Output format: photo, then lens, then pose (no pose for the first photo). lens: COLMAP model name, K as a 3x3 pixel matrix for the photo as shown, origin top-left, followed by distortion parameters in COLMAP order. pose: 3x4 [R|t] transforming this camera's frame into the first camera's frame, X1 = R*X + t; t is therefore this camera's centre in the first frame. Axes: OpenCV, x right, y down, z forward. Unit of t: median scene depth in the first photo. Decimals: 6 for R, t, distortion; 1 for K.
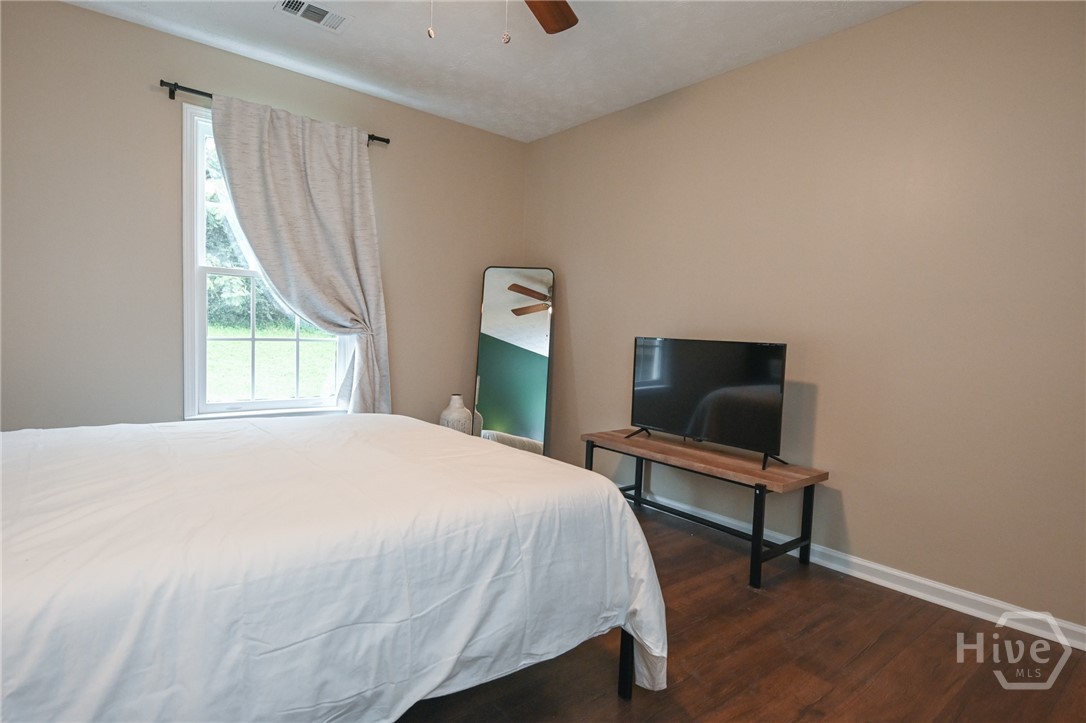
lens RADIAL K [[575.9, 0, 544.0], [0, 575.9, 363.7], [0, 0, 1]] dist [0.004921, -0.003704]
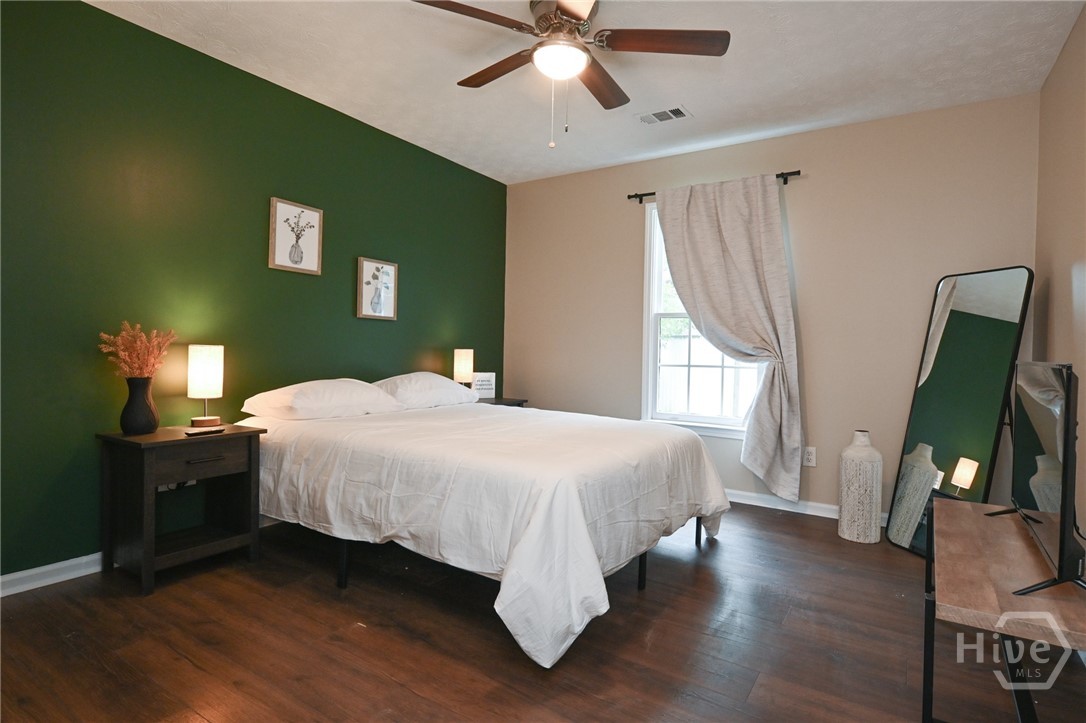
lens RADIAL K [[575.9, 0, 543.5], [0, 575.9, 359.3], [0, 0, 1]] dist [0.004921, -0.003704]
pose [[0.269375, -0.018050, -0.962866, 0.630502], [-0.073811, 0.996496, -0.039330, 0.017116], [0.960203, 0.081665, 0.267099, 0.347497]]
